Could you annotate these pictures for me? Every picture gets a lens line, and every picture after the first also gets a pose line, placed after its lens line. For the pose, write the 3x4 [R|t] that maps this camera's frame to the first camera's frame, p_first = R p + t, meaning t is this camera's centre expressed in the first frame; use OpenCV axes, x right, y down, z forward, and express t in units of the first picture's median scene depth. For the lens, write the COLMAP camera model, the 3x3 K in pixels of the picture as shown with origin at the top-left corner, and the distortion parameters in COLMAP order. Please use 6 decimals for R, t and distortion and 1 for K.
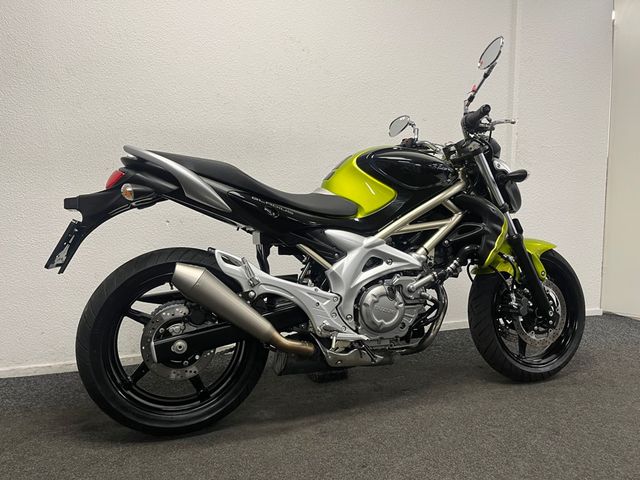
lens RADIAL K [[484.3, 0, 321.2], [0, 484.3, 236.6], [0, 0, 1]] dist [0.059897, -0.053715]
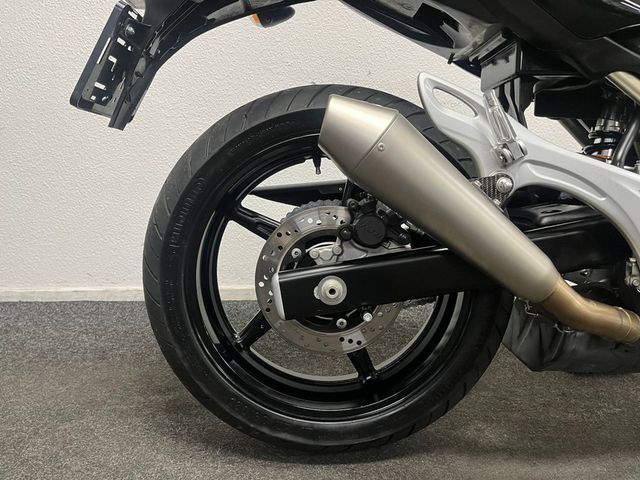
lens RADIAL K [[484.3, 0, 317.3], [0, 484.3, 235.0], [0, 0, 1]] dist [0.059897, -0.053715]
pose [[0.955545, 0.067906, -0.286918, -0.162326], [-0.029824, 0.990387, 0.135074, 0.104418], [0.293332, -0.120512, 0.948385, 0.527545]]
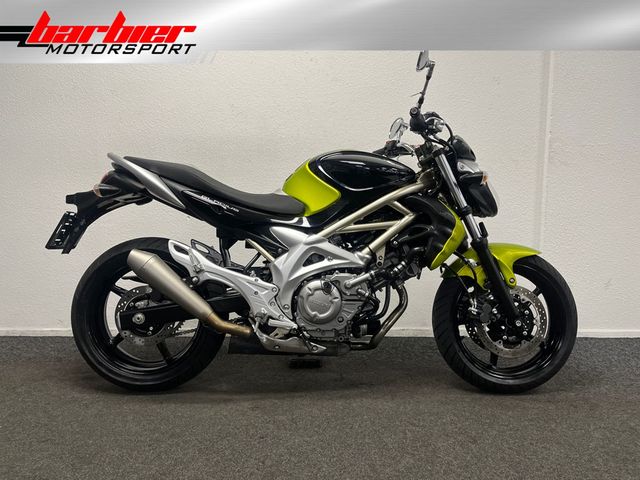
lens RADIAL K [[484.3, 0, 319.5], [0, 484.3, 241.7], [0, 0, 1]] dist [0.059897, -0.053715]
pose [[0.952848, 0.039213, -0.300904, 0.459282], [-0.037518, 0.999231, 0.011414, 0.003777], [0.301120, 0.000414, 0.953586, -0.020289]]
